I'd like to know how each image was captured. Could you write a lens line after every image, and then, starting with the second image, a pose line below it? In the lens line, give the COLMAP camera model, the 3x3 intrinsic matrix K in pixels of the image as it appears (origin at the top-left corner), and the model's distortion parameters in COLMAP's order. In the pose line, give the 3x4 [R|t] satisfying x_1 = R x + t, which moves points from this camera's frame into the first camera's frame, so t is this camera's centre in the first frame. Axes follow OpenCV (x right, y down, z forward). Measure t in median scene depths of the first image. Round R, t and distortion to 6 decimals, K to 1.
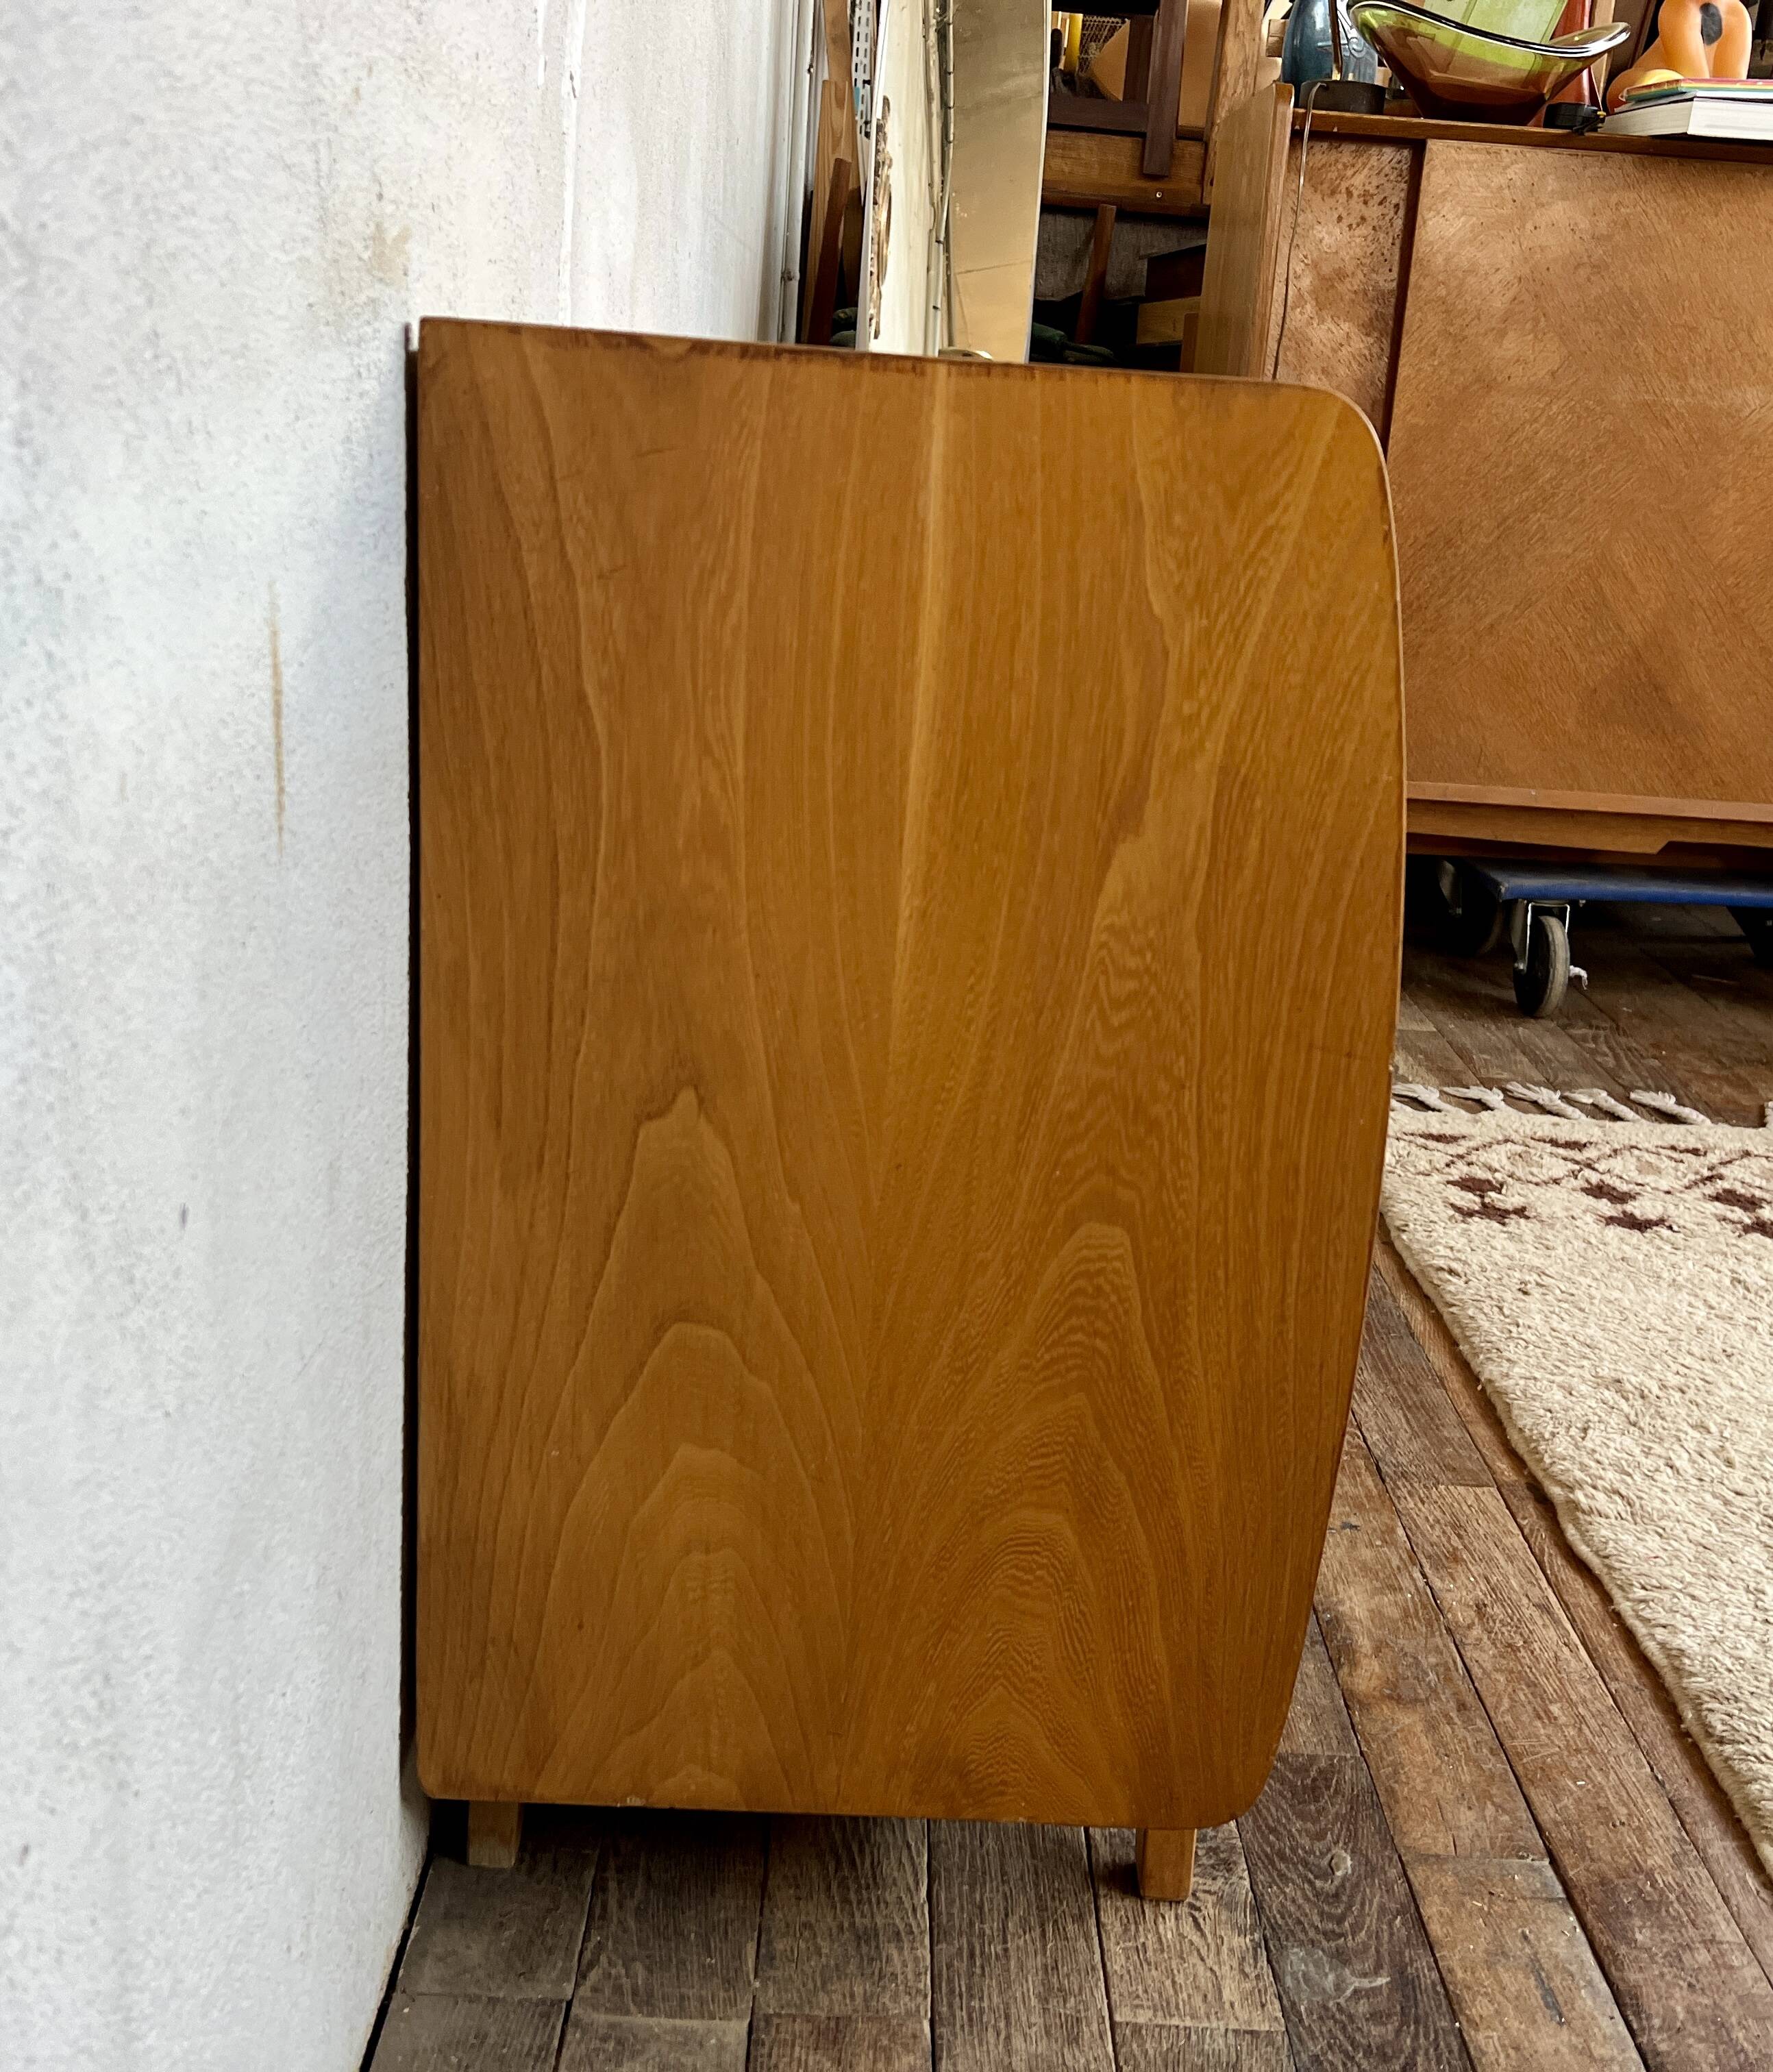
lens RADIAL K [[2124.5, 0, 945.0], [0, 2124.5, 1014.4], [0, 0, 1]] dist [0.031887, 0.000000]
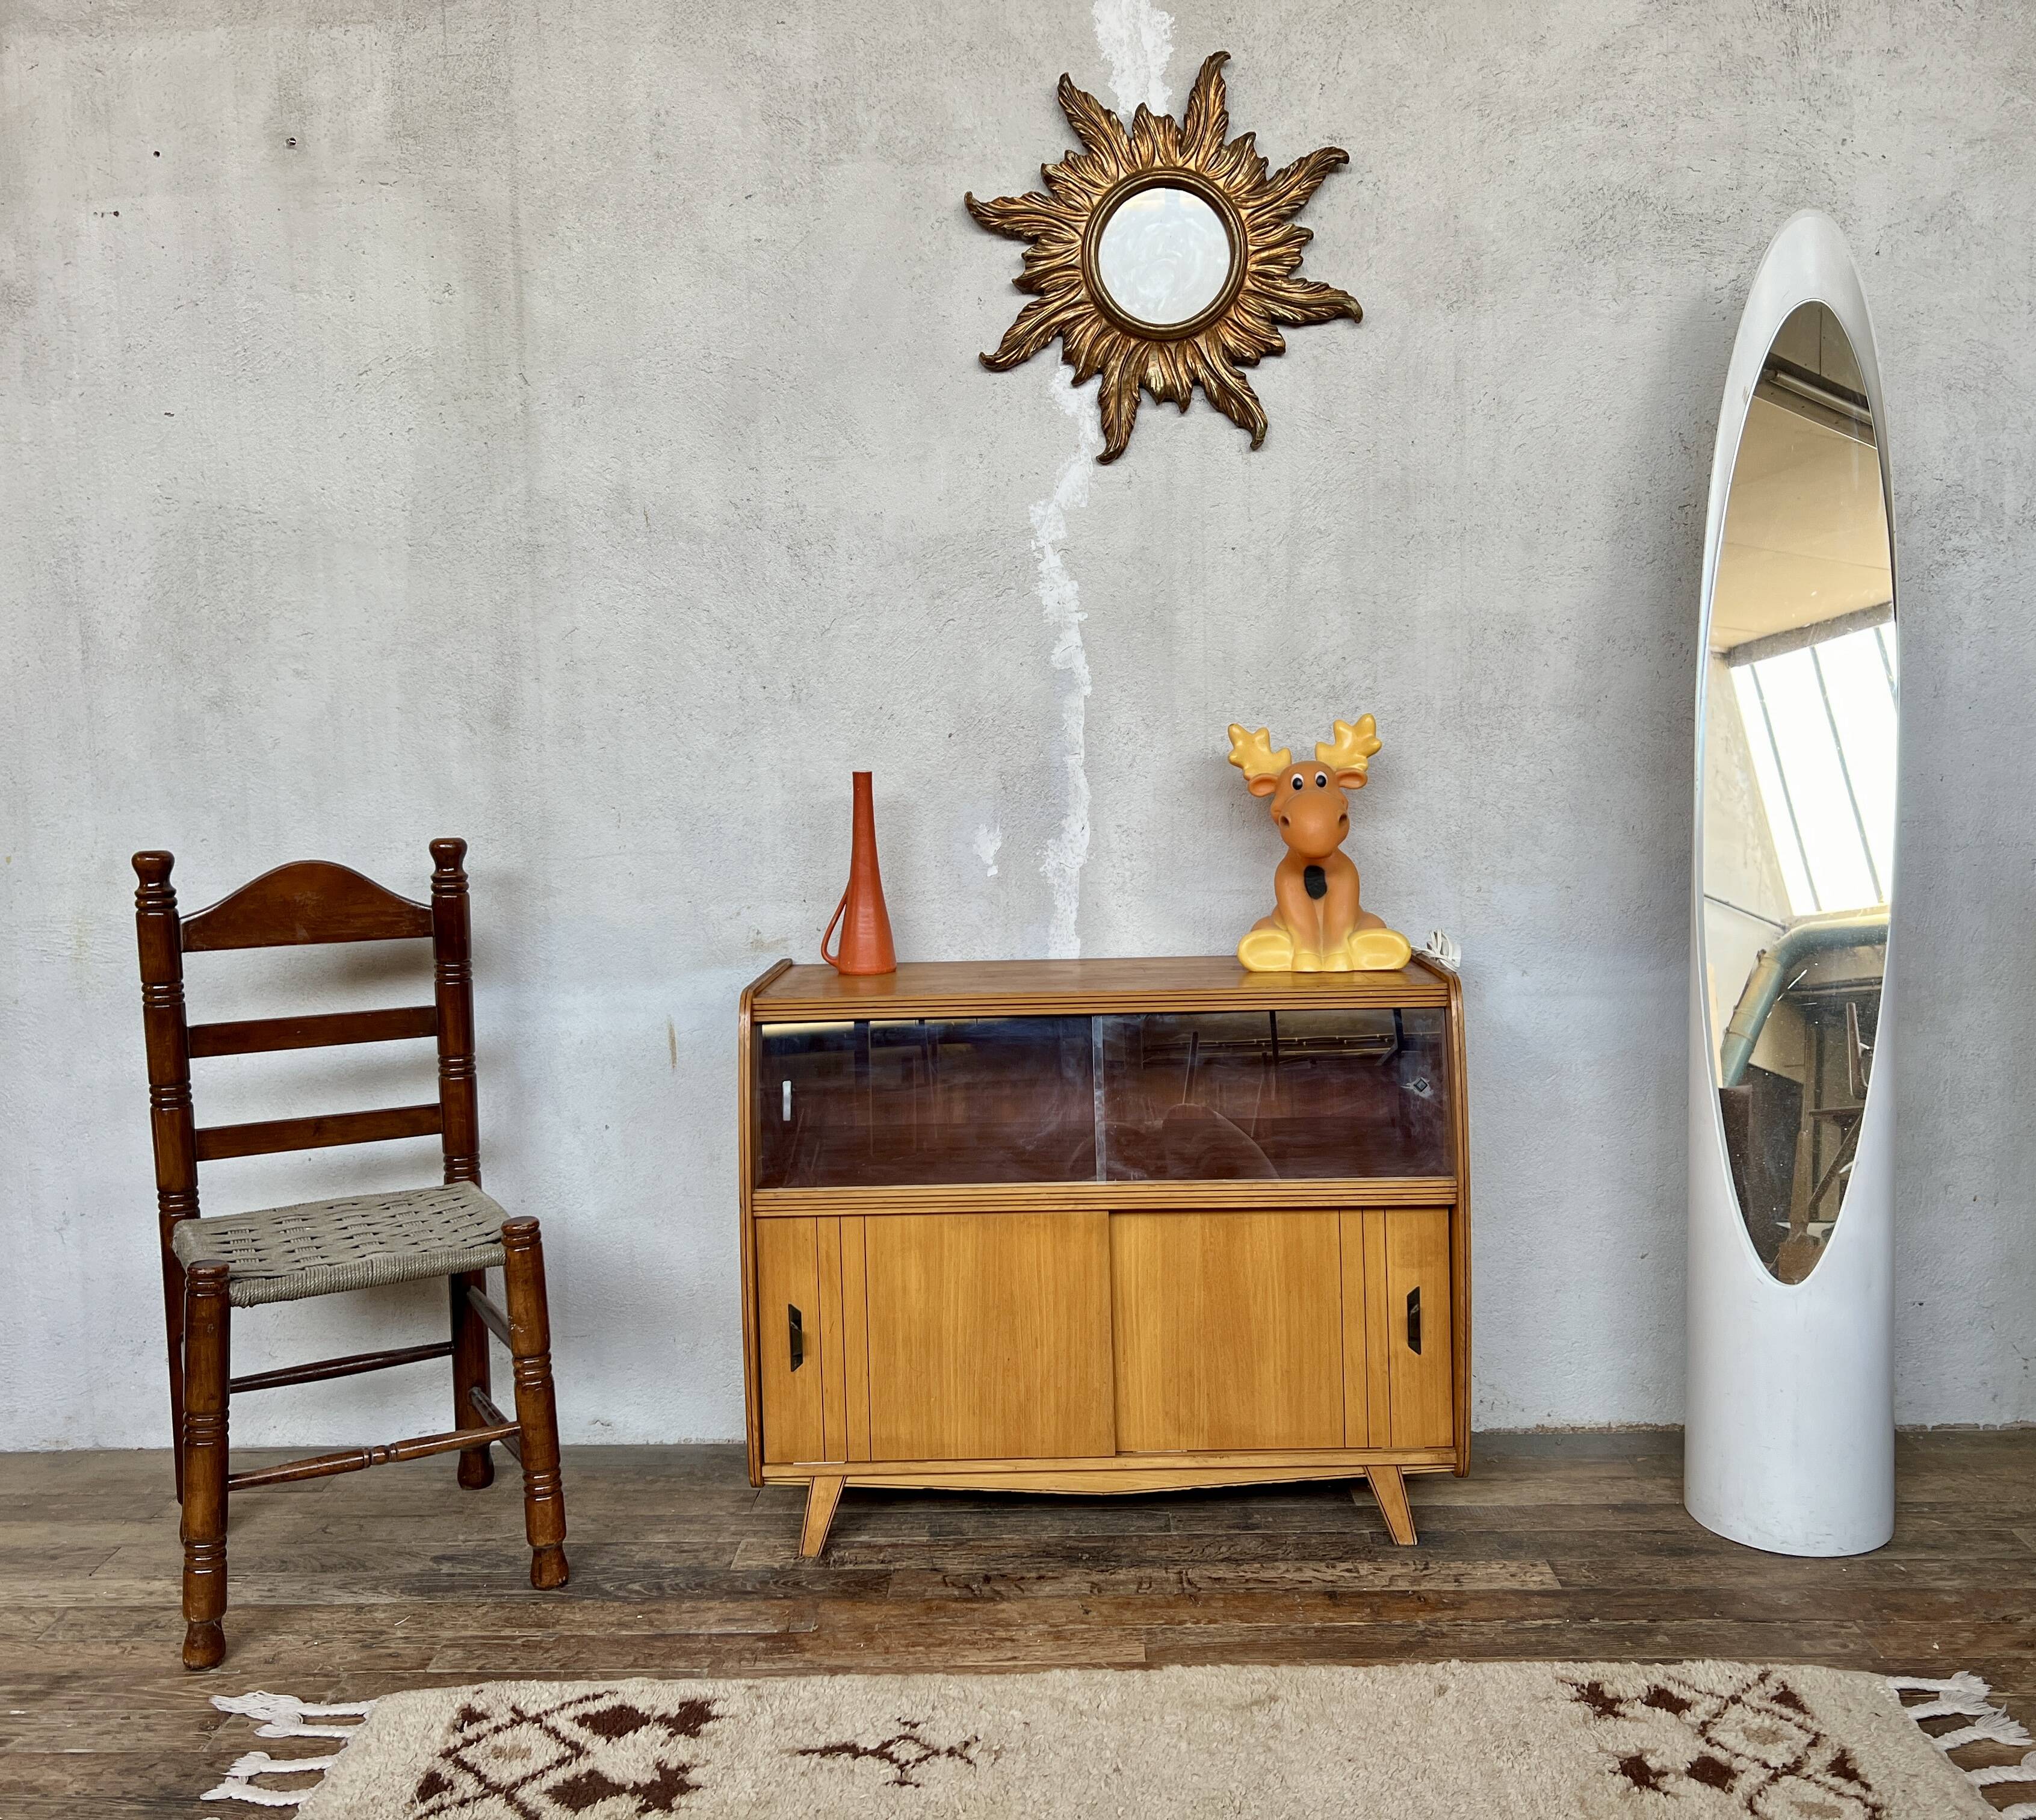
lens RADIAL K [[1833.9, 0, 1020.1], [0, 1833.9, 883.6], [0, 0, 1]] dist [0.037150, -0.033526]
pose [[-0.059487, 0.009223, -0.998186, 1.966840], [-0.271430, 0.962132, 0.025066, -0.419181], [0.960618, 0.272429, -0.054731, 0.988491]]
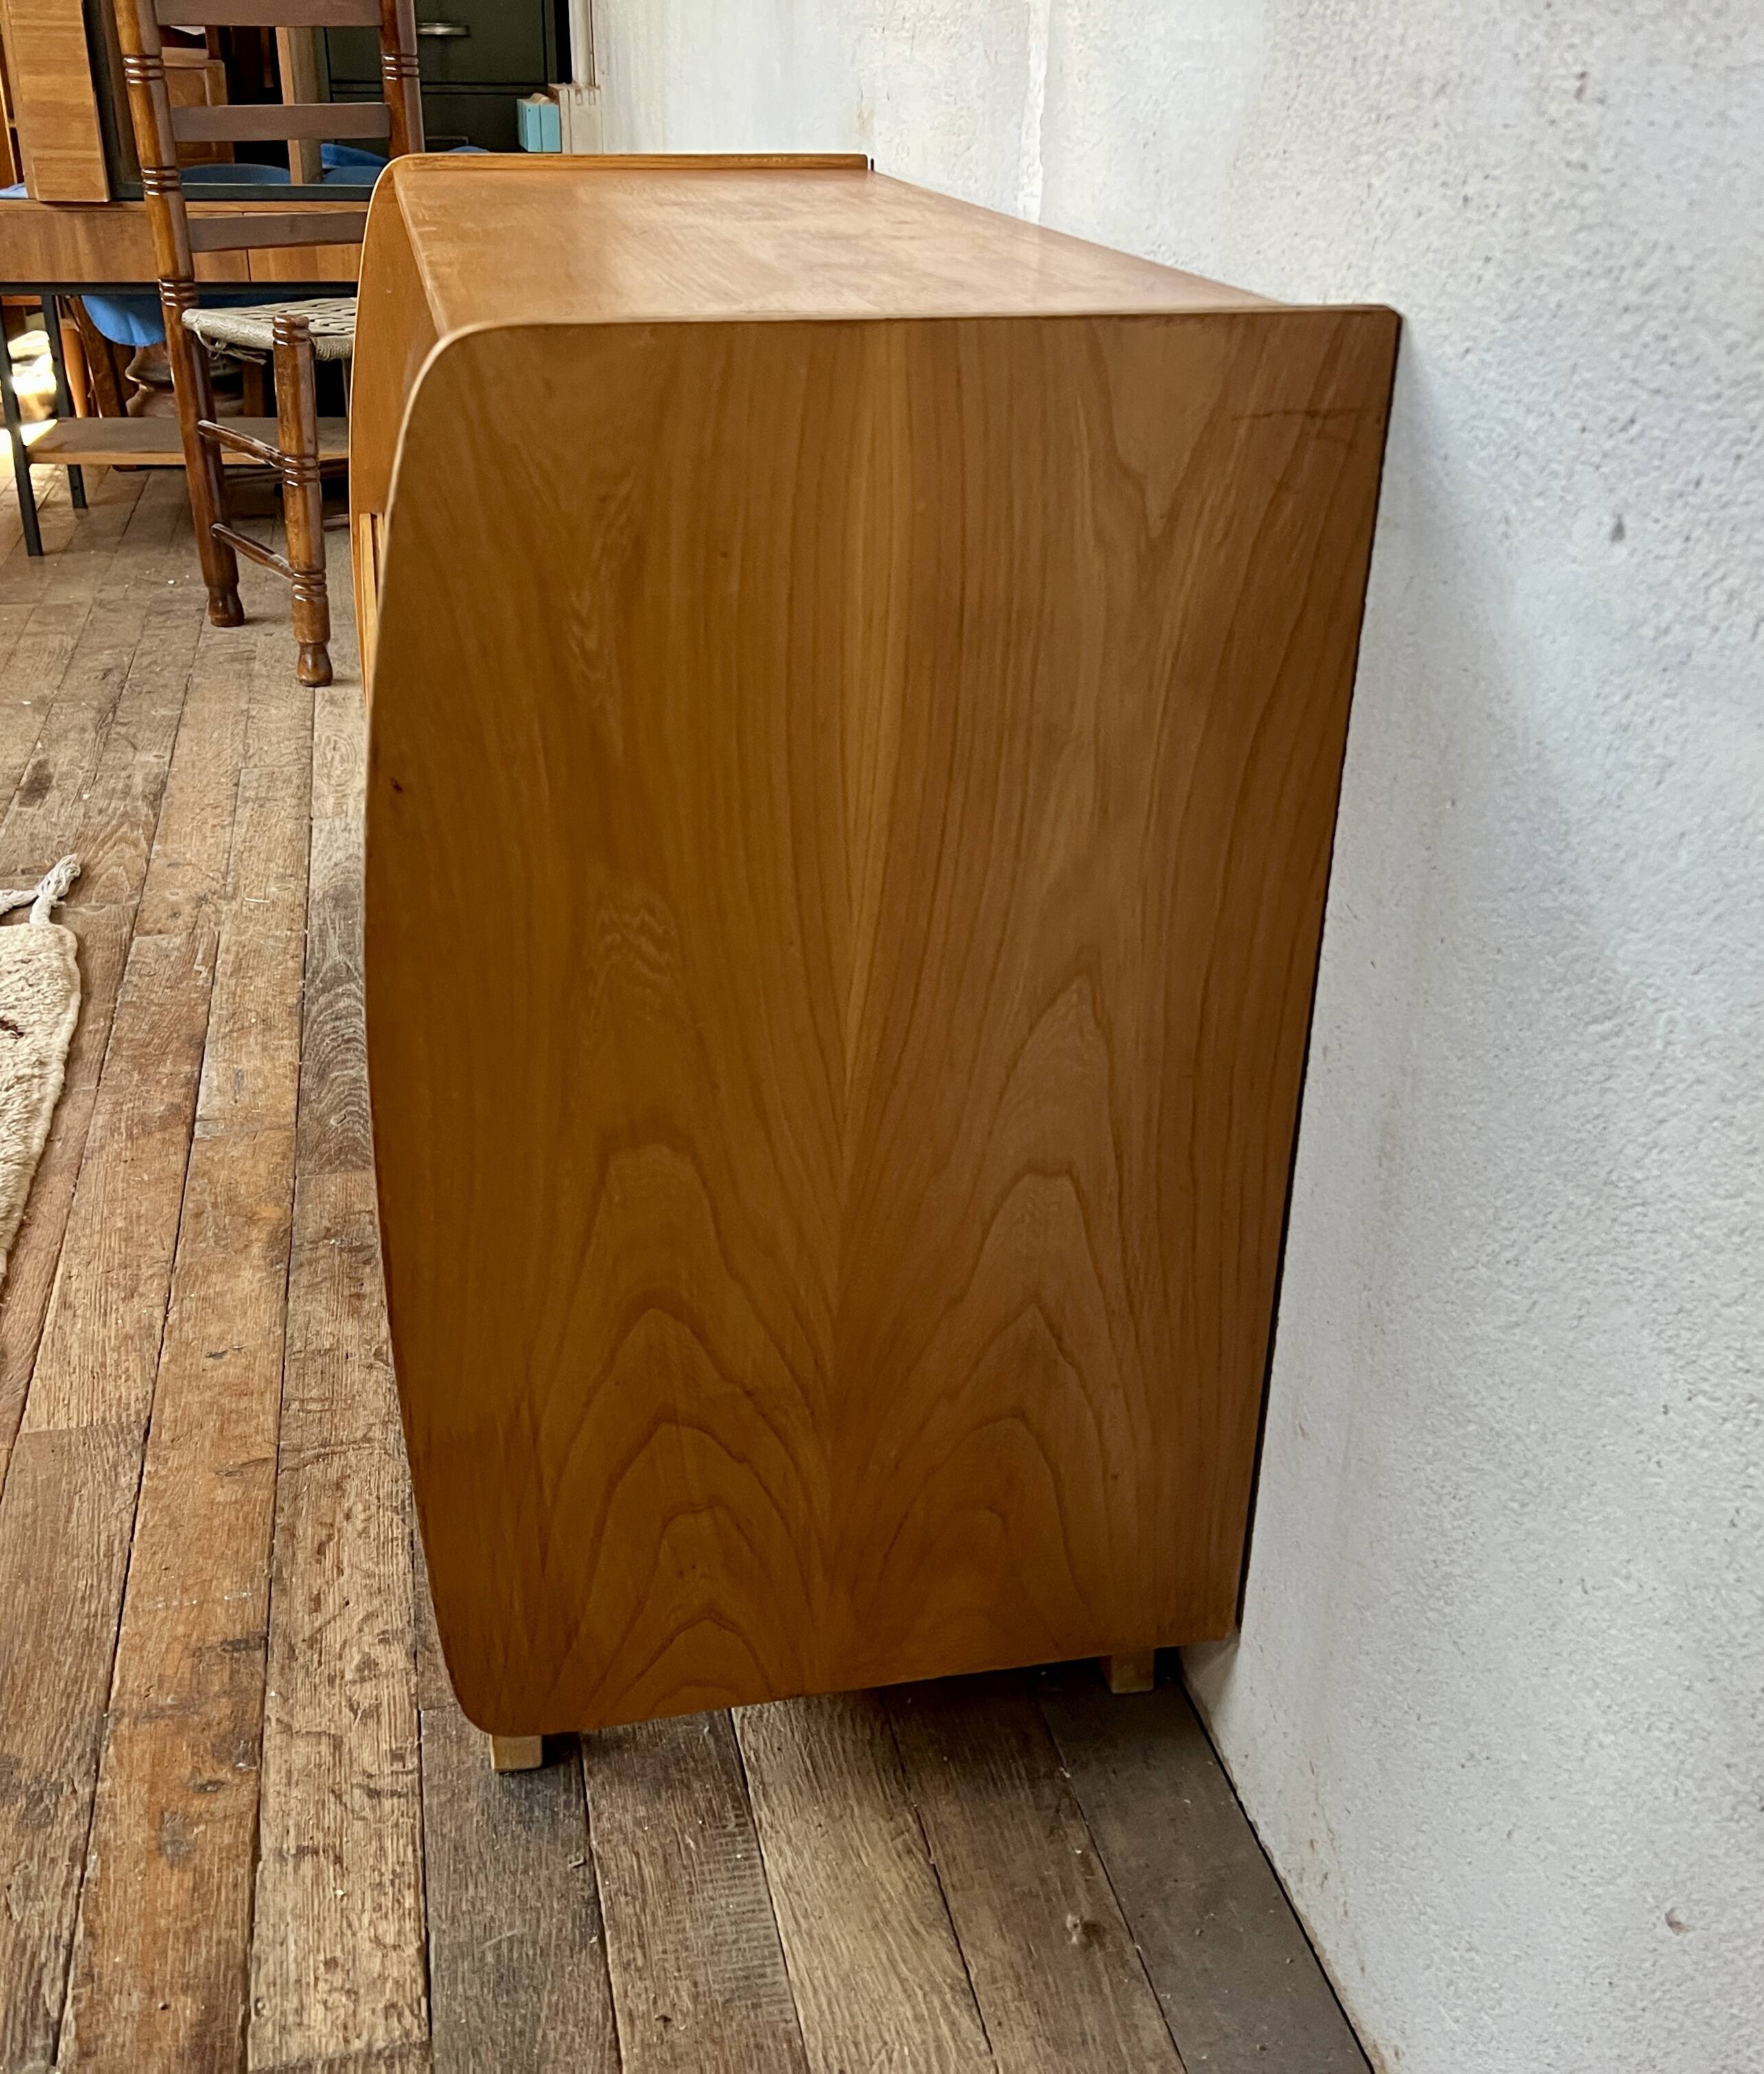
lens RADIAL K [[2082.5, 0, 869.2], [0, 2082.5, 1066.9], [0, 0, 1]] dist [0.008791, 0.000000]
pose [[-0.979012, 0.006205, -0.203707, 0.099568], [-0.135853, 0.725207, 0.674996, -0.652670], [0.151918, 0.688503, -0.709143, 1.892596]]
